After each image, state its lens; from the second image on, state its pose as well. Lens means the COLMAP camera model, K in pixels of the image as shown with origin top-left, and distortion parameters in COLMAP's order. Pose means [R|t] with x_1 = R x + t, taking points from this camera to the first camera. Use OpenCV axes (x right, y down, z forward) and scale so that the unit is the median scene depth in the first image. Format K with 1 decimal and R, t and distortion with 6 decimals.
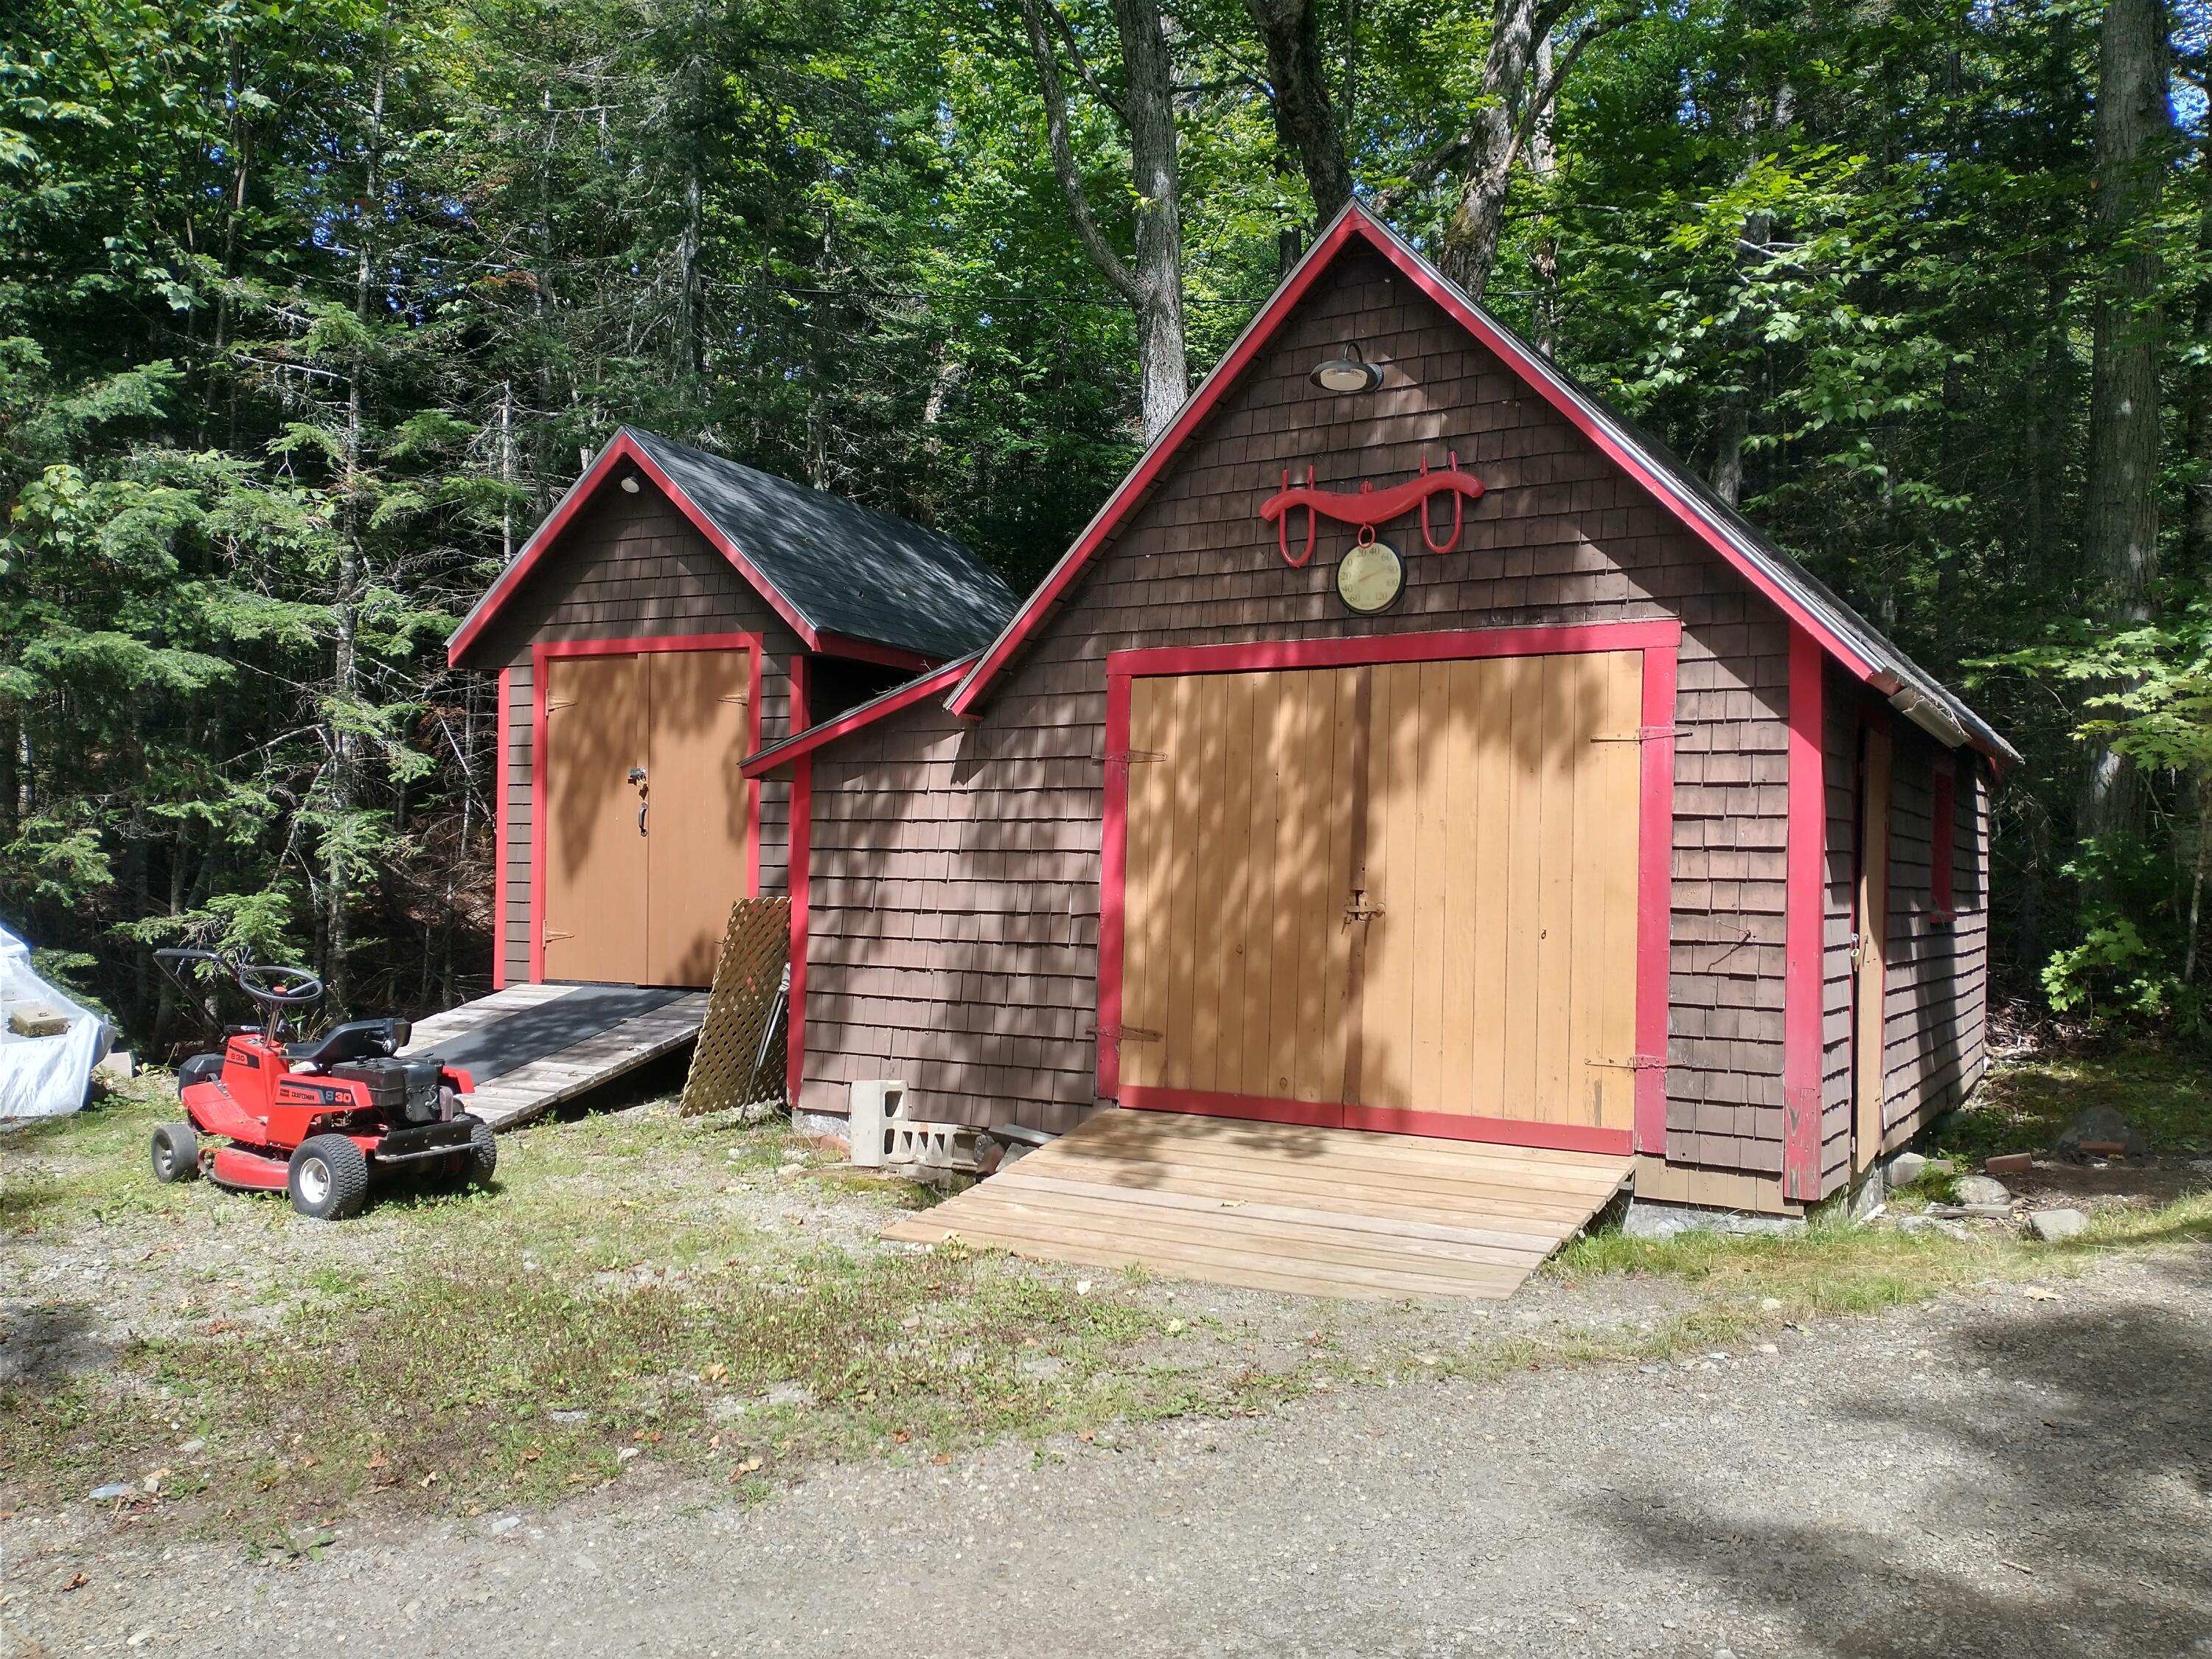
lens RADIAL K [[1808.9, 0, 1105.6], [0, 1808.9, 826.4], [0, 0, 1]] dist [0.000164, -0.002524]
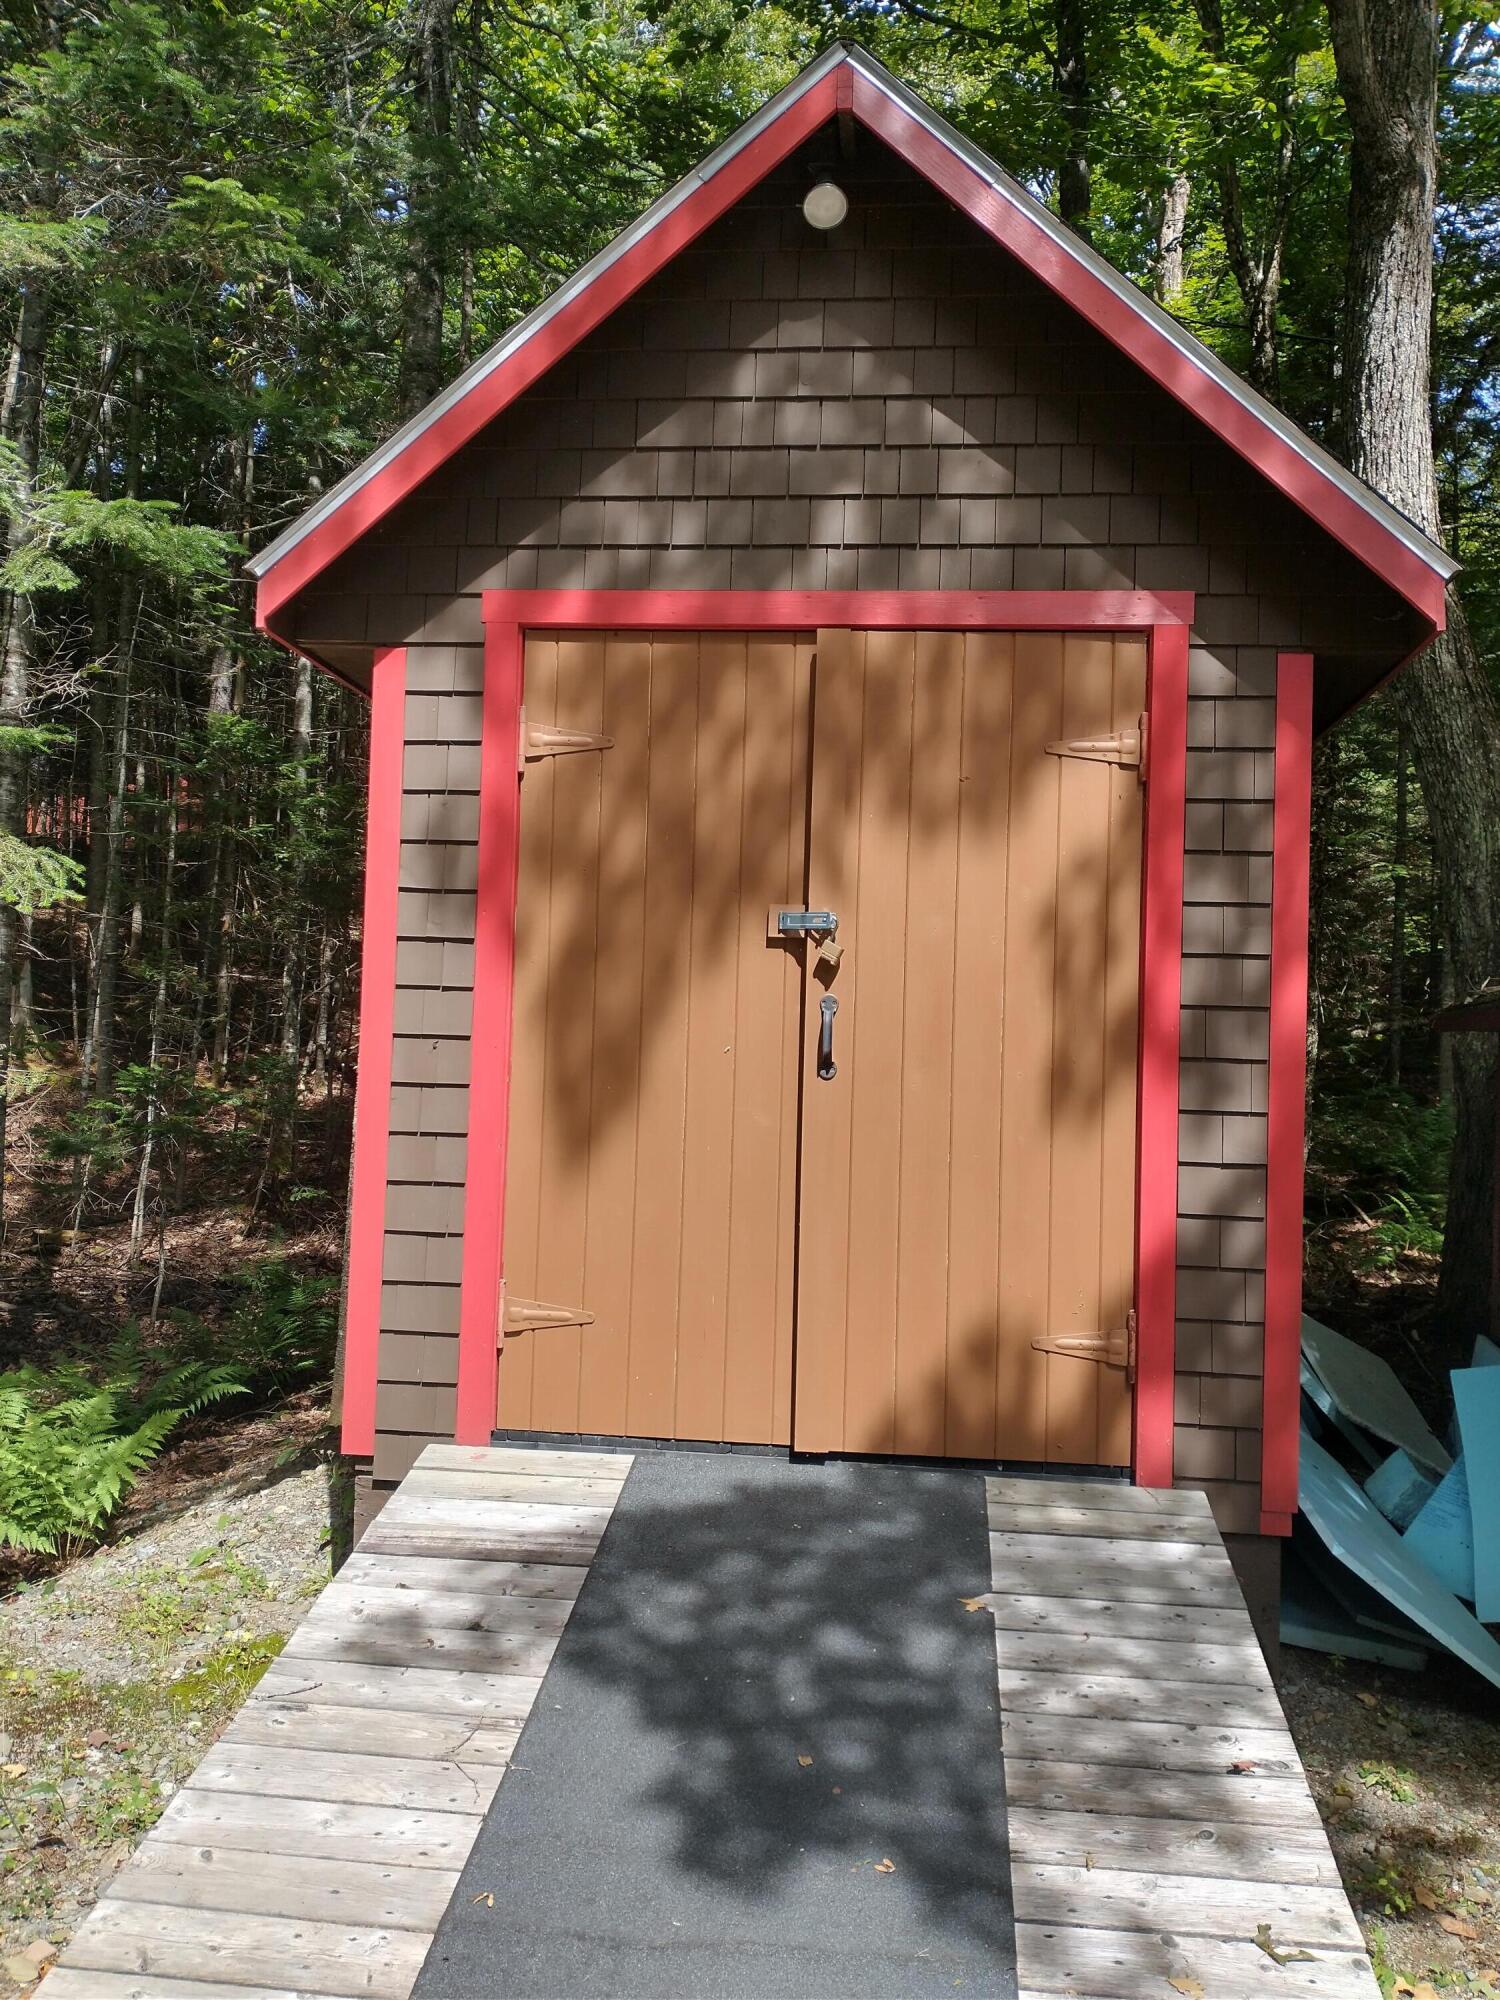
lens RADIAL K [[1635.5, 0, 750.2], [0, 1635.5, 1005.0], [0, 0, 1]] dist [0.000164, -0.002524]
pose [[0.946454, 0.022134, 0.322080, -0.380450], [-0.026825, 0.999589, 0.010132, -0.012864], [-0.321724, -0.018229, 0.946658, 0.636467]]
